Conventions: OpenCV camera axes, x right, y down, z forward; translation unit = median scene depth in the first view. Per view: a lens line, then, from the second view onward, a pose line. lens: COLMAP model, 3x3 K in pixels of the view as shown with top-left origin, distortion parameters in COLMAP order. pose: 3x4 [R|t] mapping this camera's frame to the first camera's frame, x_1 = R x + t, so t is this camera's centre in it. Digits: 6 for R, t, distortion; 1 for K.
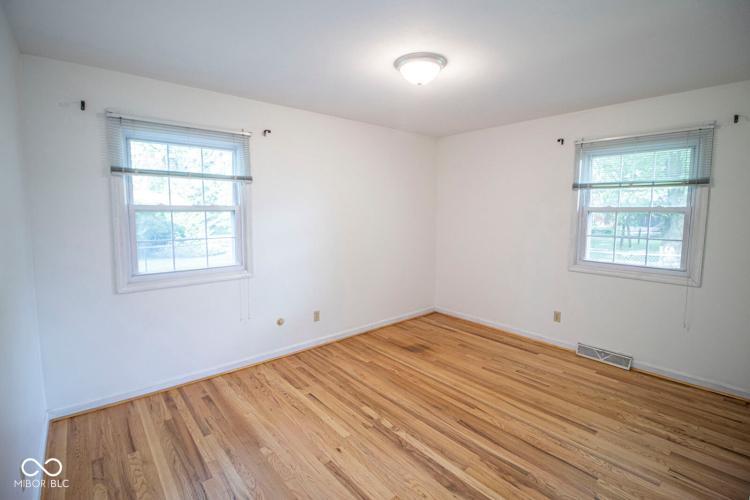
lens RADIAL K [[348.1, 0, 378.0], [0, 348.1, 247.9], [0, 0, 1]] dist [-0.009035, -0.008121]
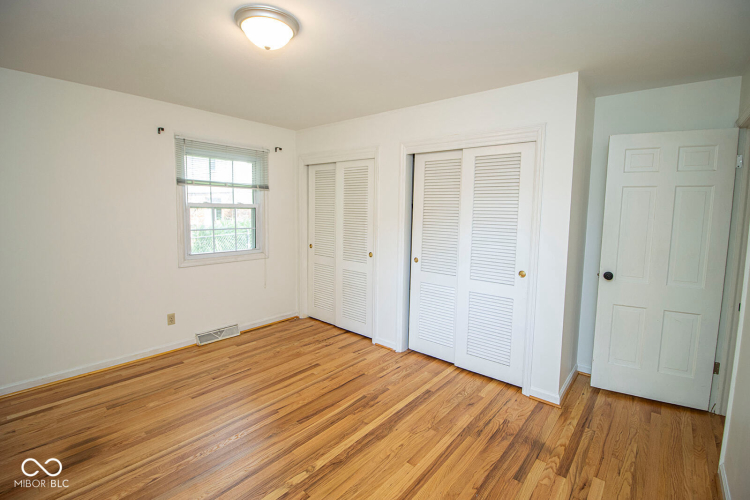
lens RADIAL K [[348.1, 0, 373.2], [0, 348.1, 245.1], [0, 0, 1]] dist [-0.009035, -0.008121]
pose [[-0.162719, -0.109063, 0.980626, -0.616410], [0.091466, 0.987925, 0.125052, -0.088208], [-0.982424, 0.110042, -0.150779, 0.766935]]
